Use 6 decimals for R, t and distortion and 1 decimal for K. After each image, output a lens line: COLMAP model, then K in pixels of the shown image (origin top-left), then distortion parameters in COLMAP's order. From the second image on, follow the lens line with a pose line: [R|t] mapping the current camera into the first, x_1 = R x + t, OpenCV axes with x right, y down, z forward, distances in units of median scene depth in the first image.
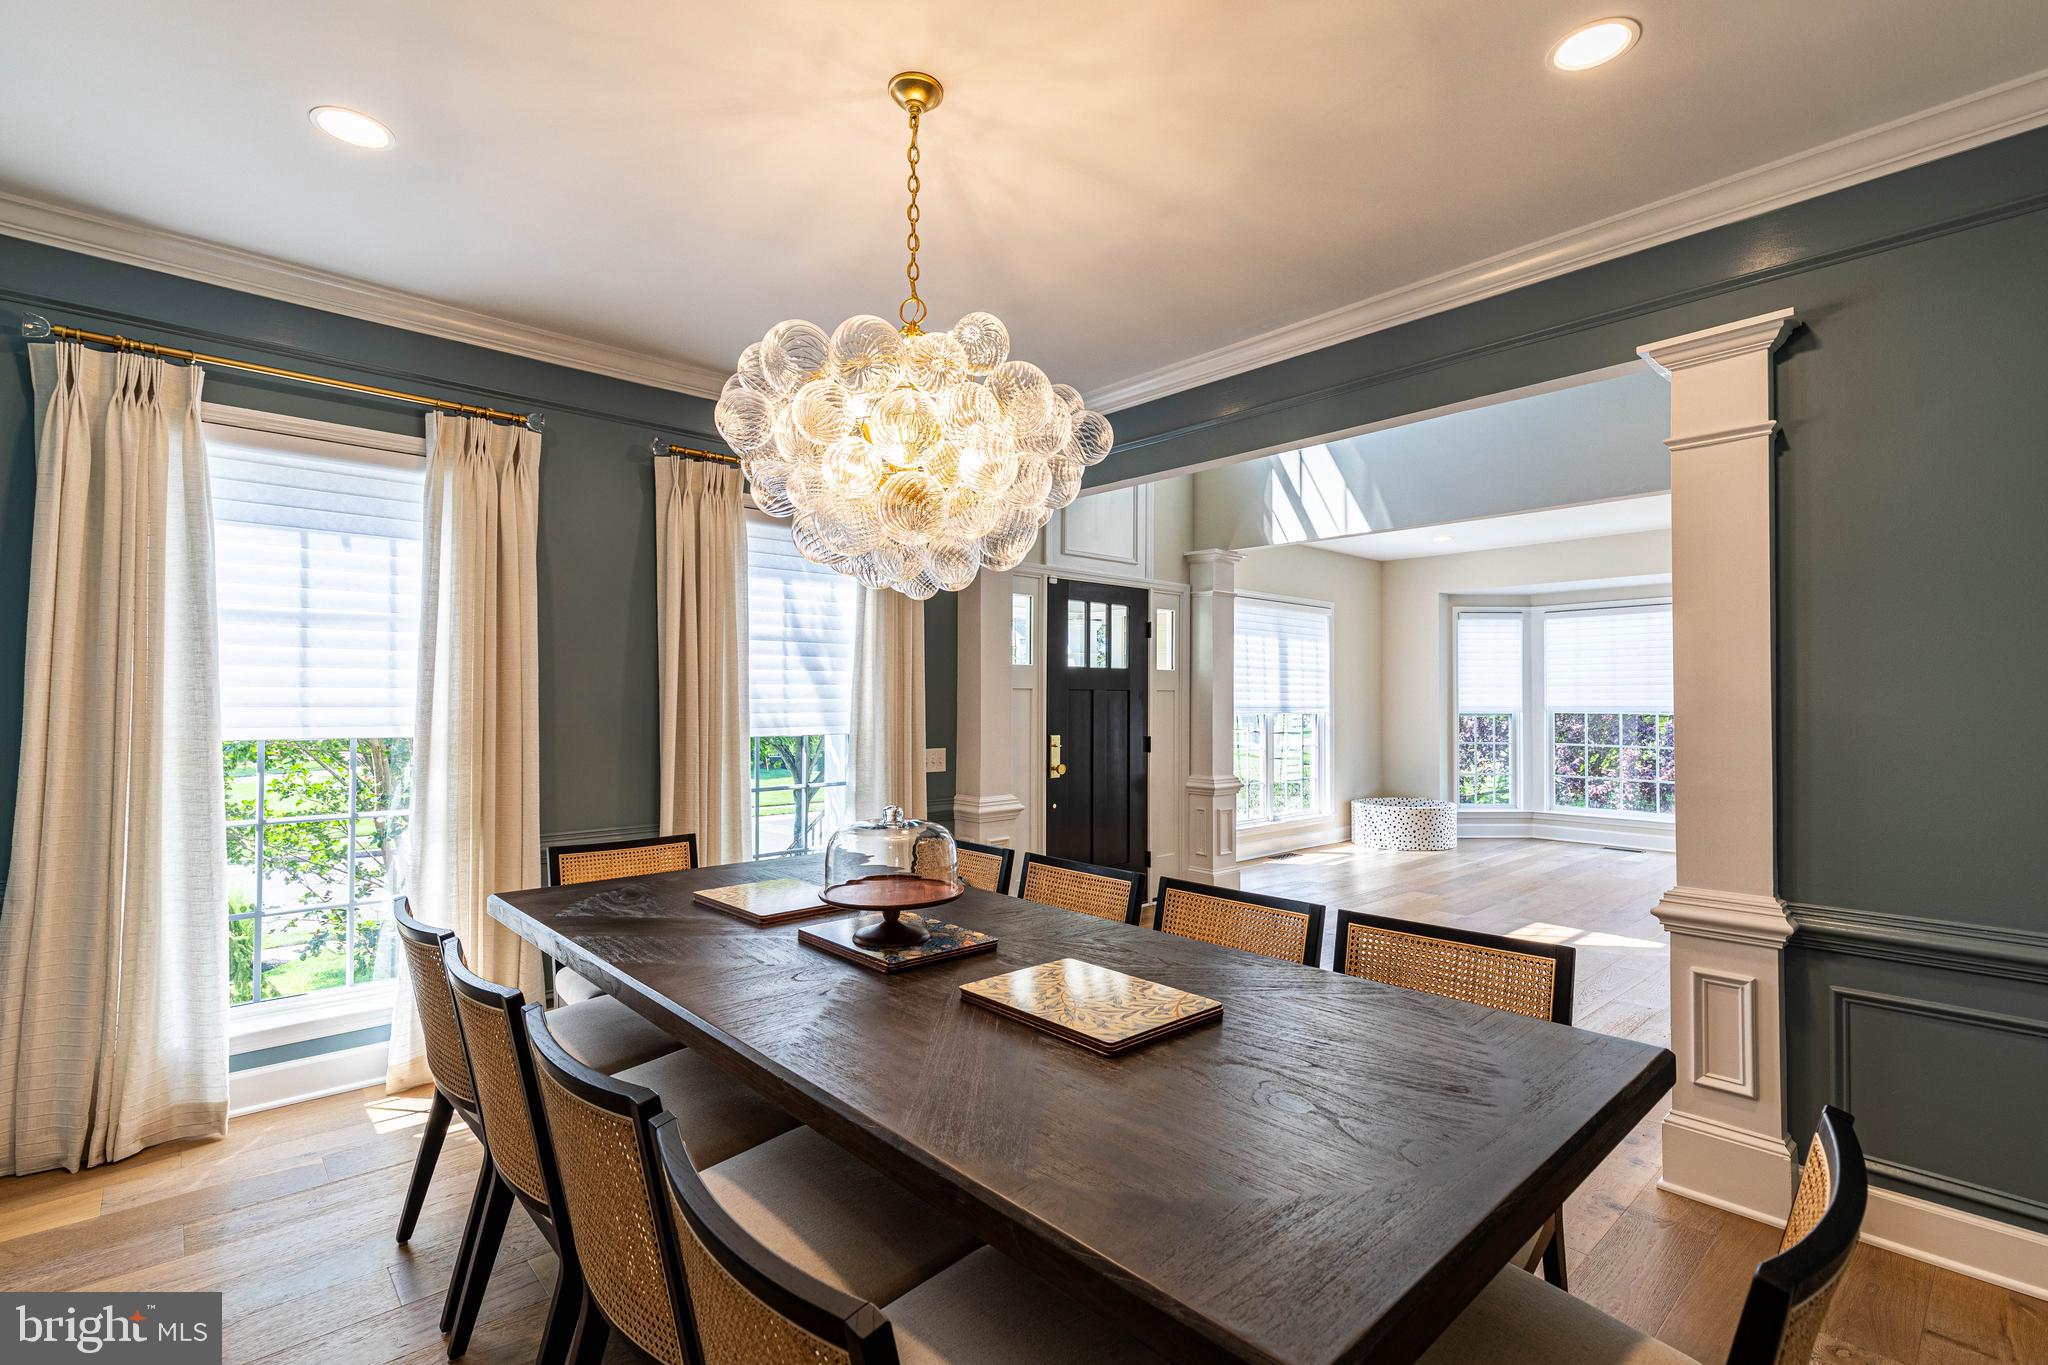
lens RADIAL K [[927.1, 0, 1017.9], [0, 927.1, 693.0], [0, 0, 1]] dist [0.000182, -0.000252]
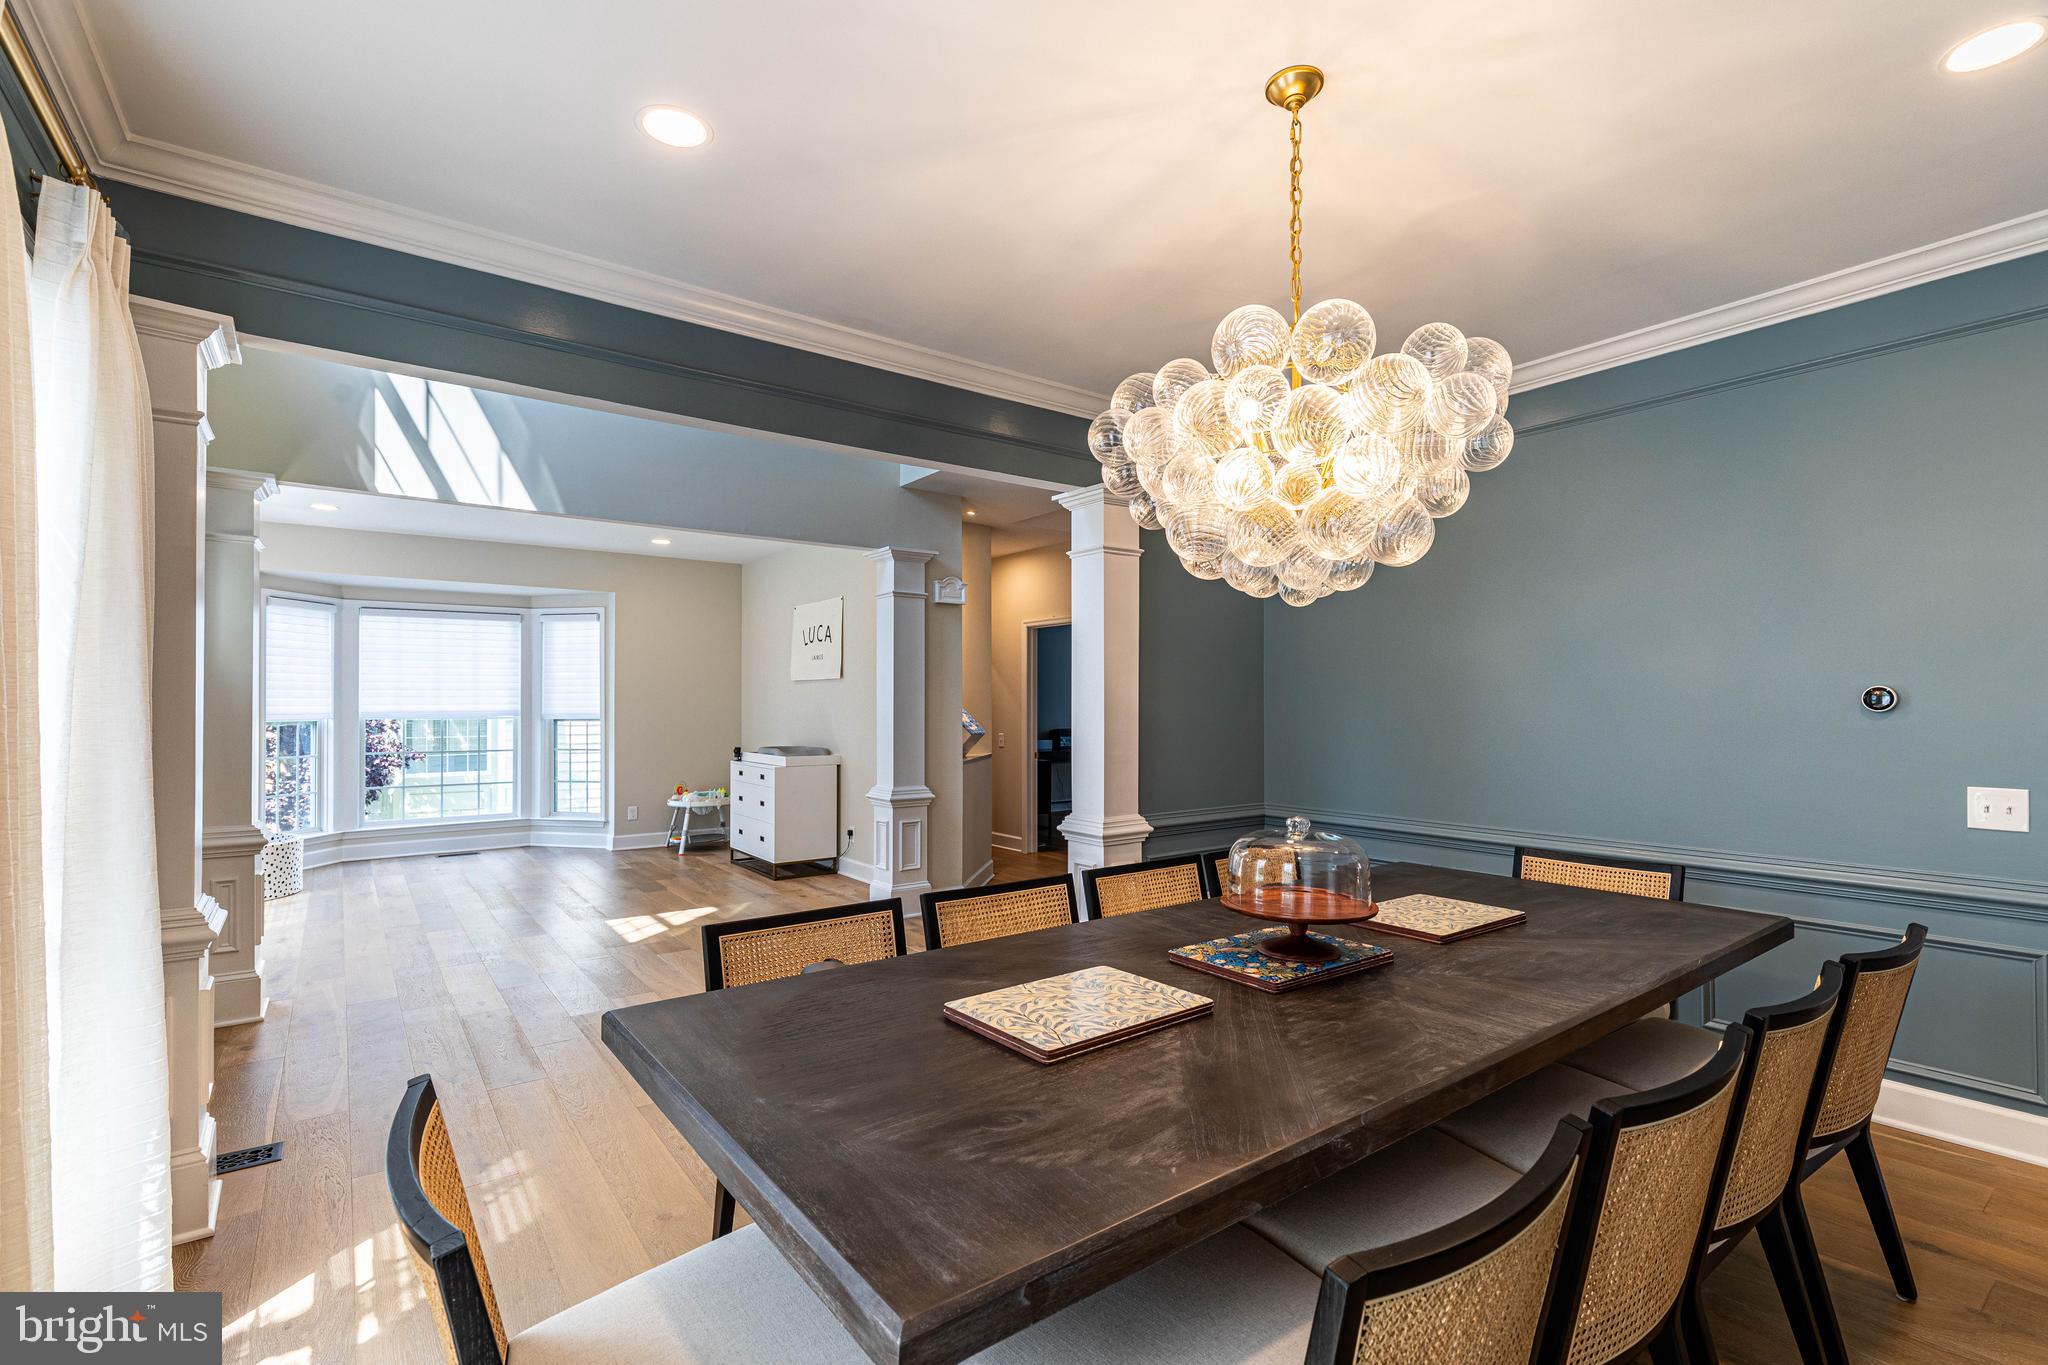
lens RADIAL K [[927.1, 0, 1020.9], [0, 927.1, 682.8], [0, 0, 1]] dist [0.000182, -0.000252]
pose [[0.096962, 0.024917, 0.994976, -0.406979], [-0.008031, 0.999674, -0.024252, 0.004323], [-0.995256, -0.005639, 0.097130, 0.433110]]
